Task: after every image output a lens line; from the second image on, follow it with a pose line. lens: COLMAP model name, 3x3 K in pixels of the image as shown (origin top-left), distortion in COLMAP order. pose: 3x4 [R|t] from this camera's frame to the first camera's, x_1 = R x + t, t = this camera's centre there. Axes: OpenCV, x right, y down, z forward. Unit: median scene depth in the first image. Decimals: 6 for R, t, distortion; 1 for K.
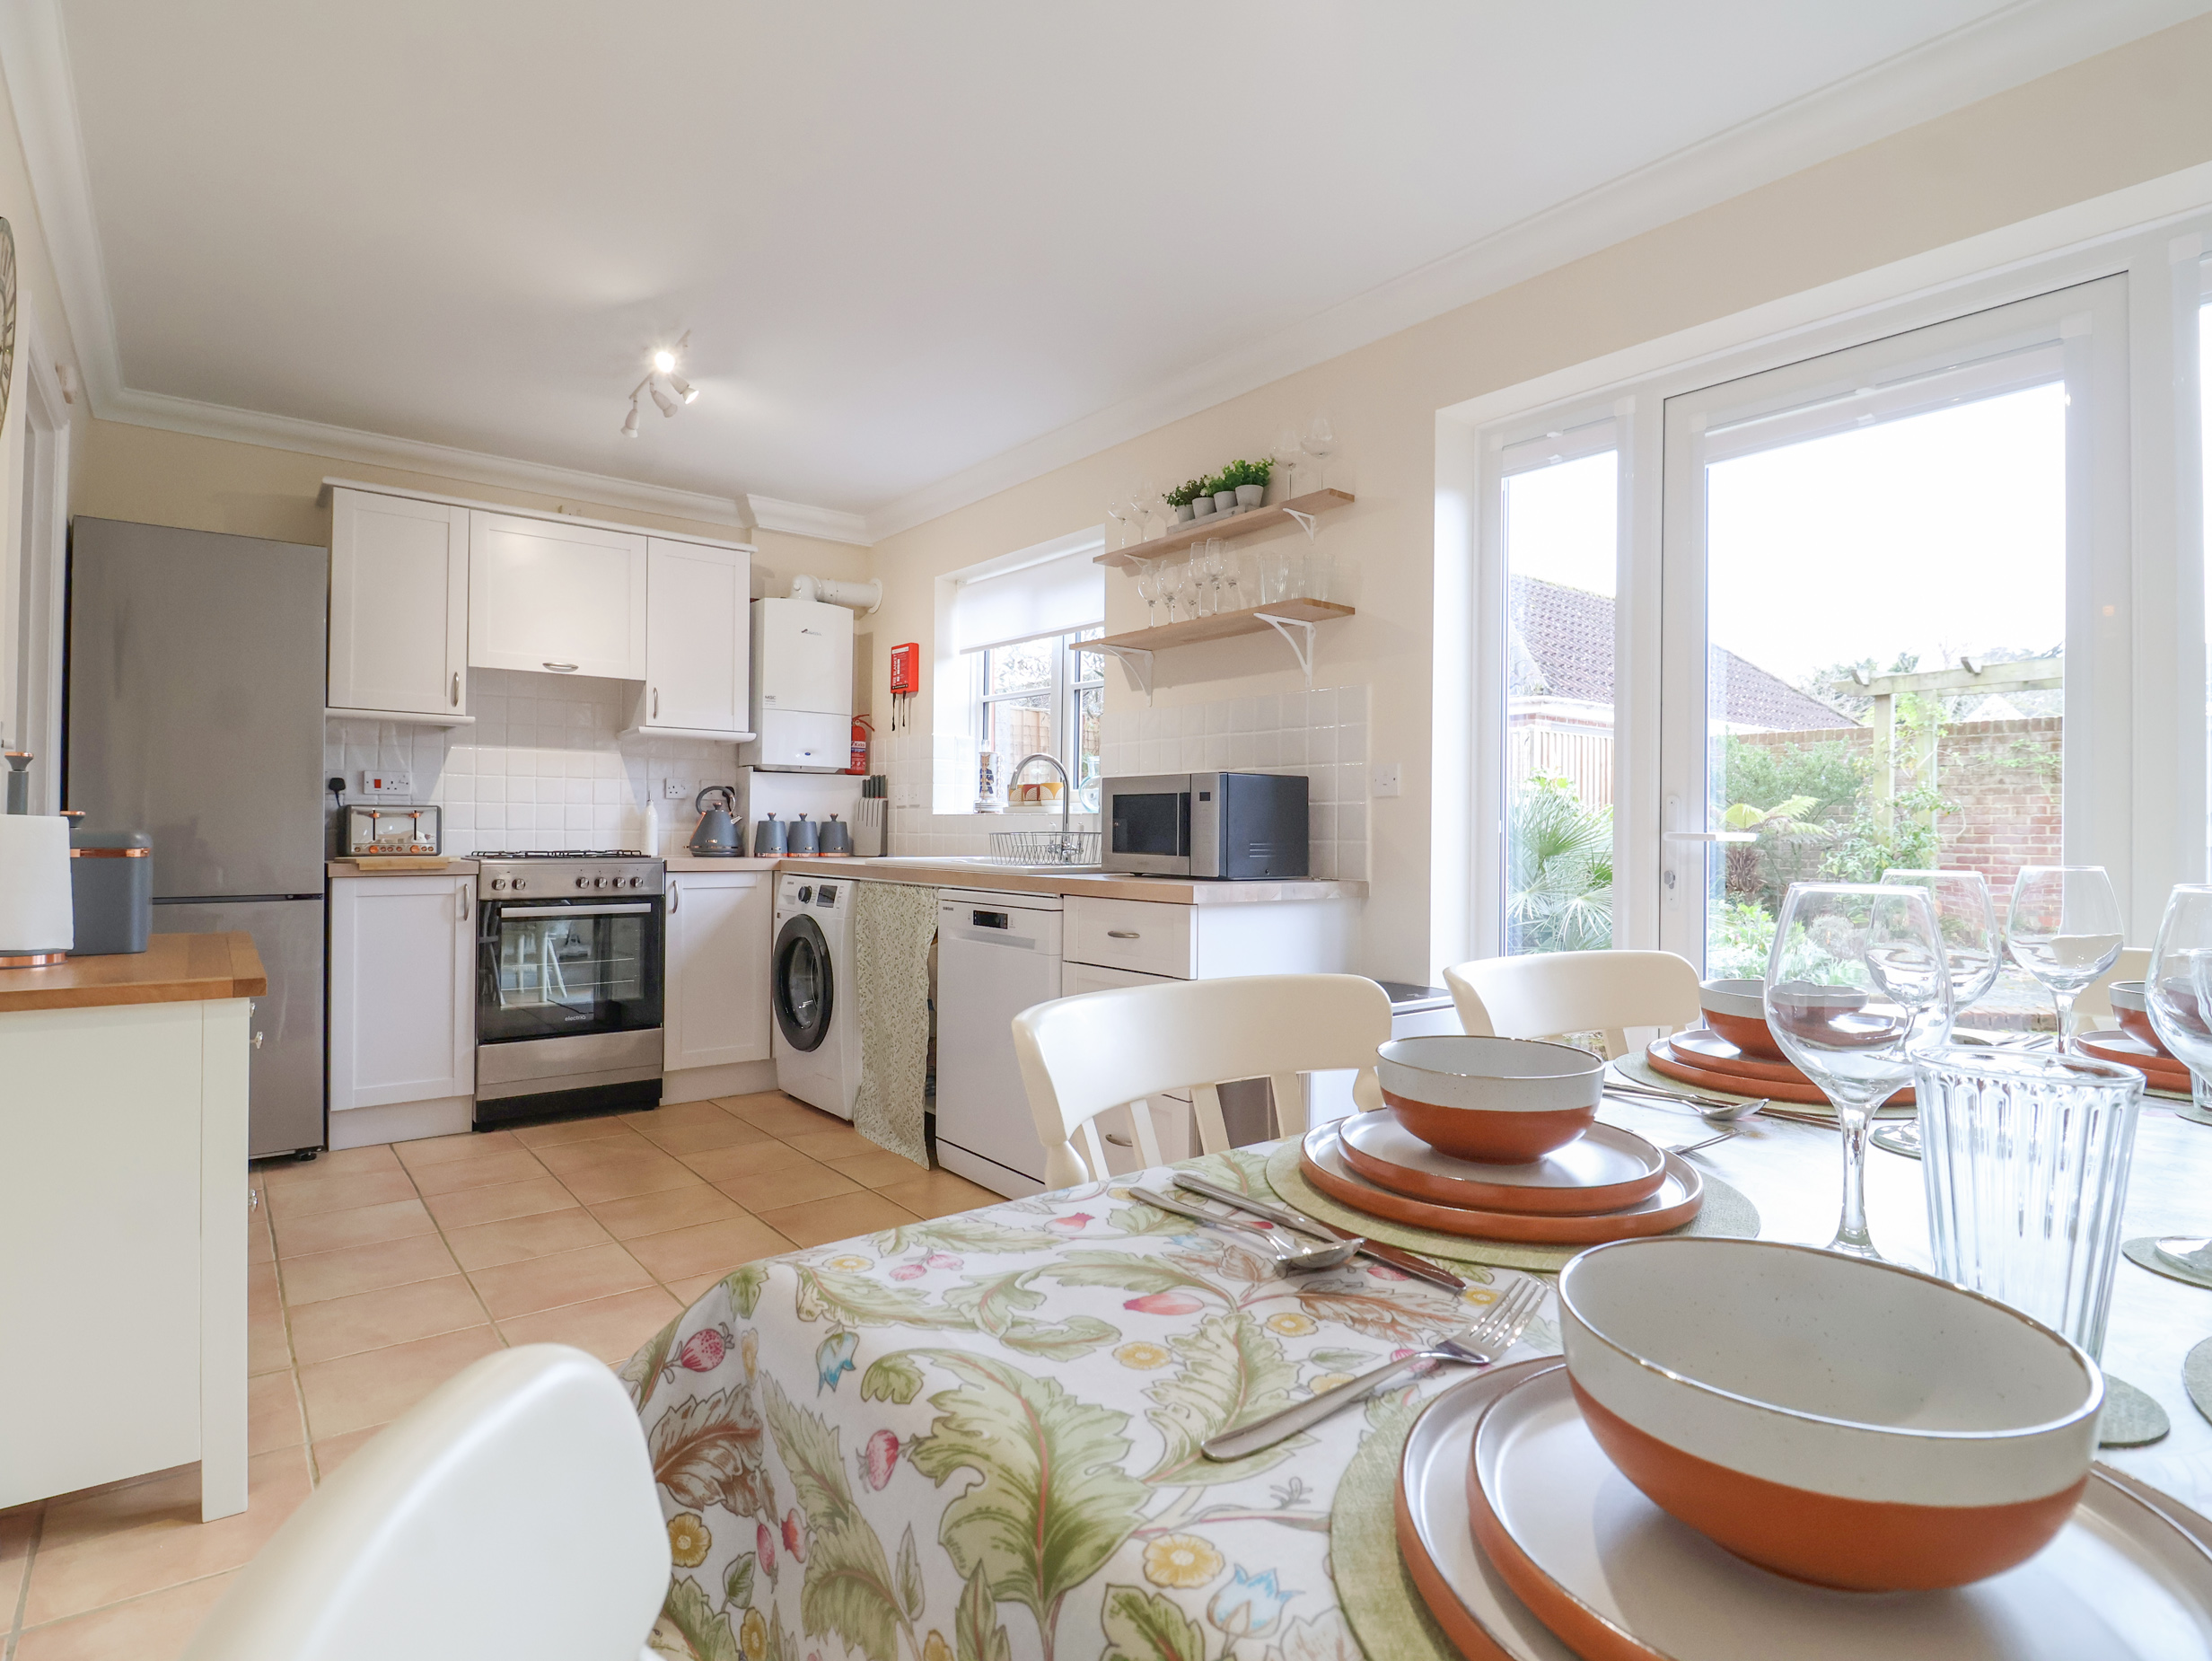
lens RADIAL K [[1147.9, 0, 1113.7], [0, 1147.9, 825.9], [0, 0, 1]] dist [0.000486, -0.013798]
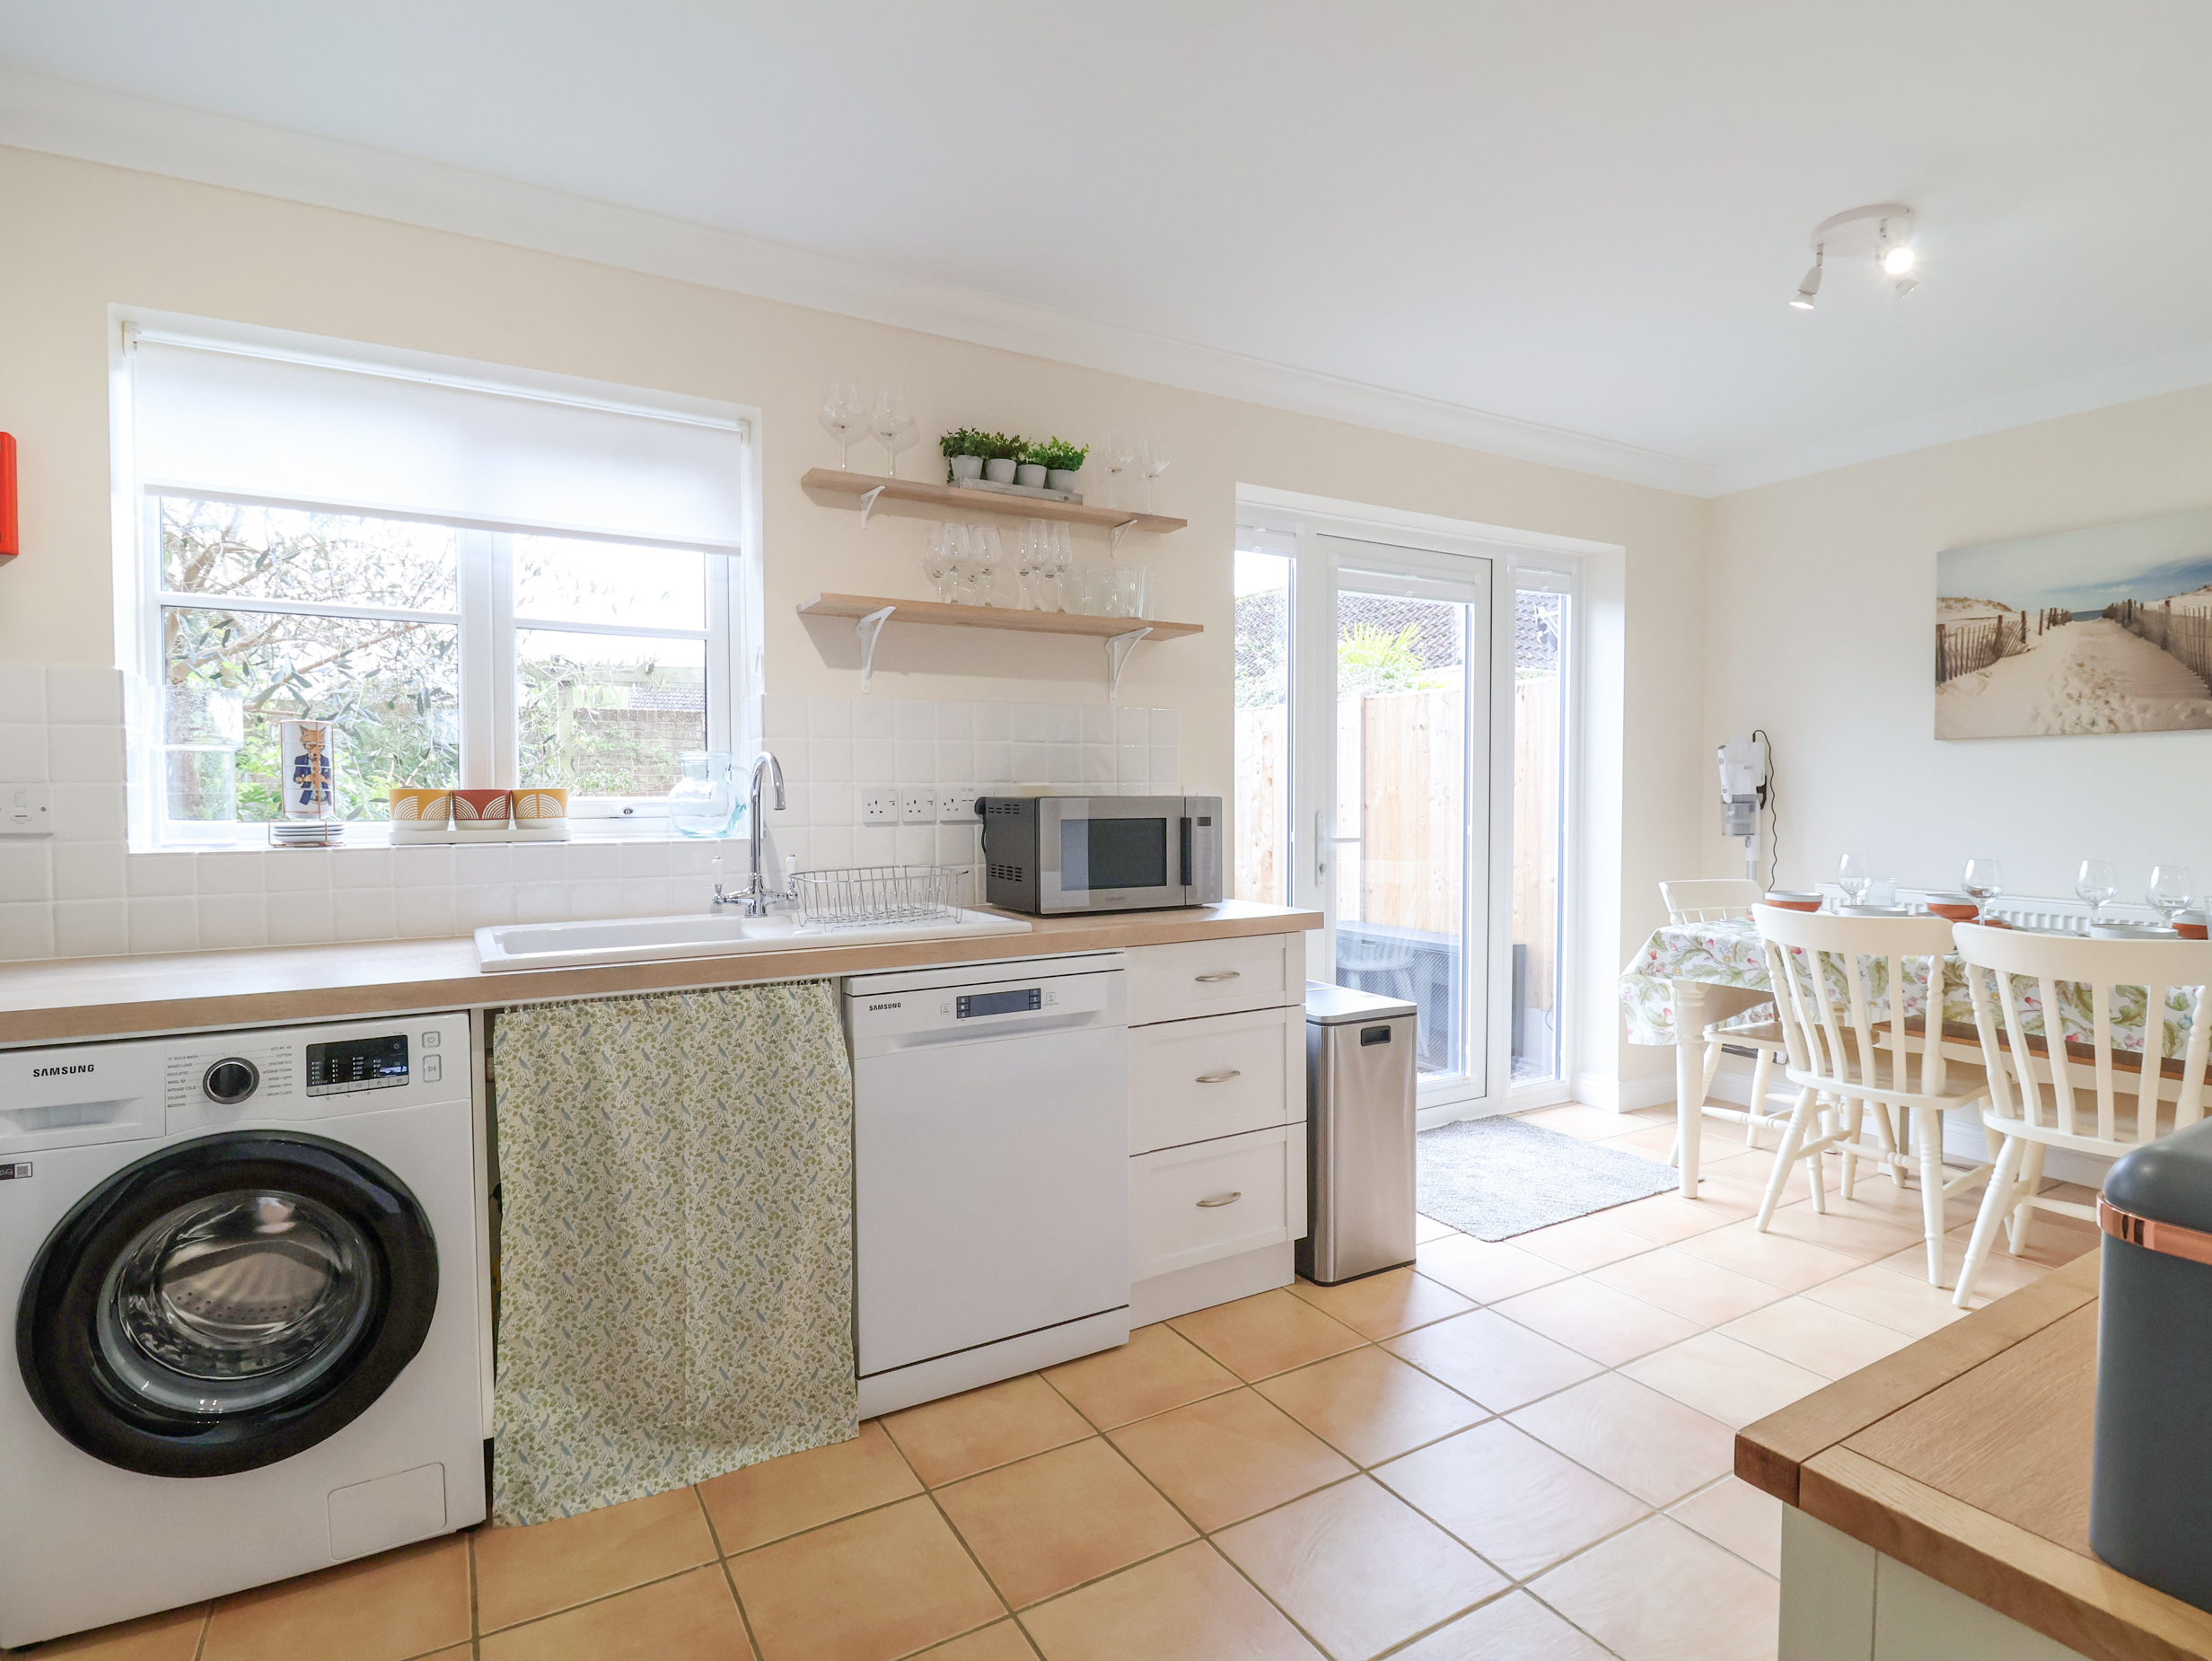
lens RADIAL K [[1147.9, 0, 1115.7], [0, 1147.9, 827.4], [0, 0, 1]] dist [0.000486, -0.013798]
pose [[0.141845, -0.043353, 0.988939, -0.756397], [0.004254, 0.999058, 0.043187, -0.053380], [-0.989880, -0.001919, 0.141896, 0.800246]]
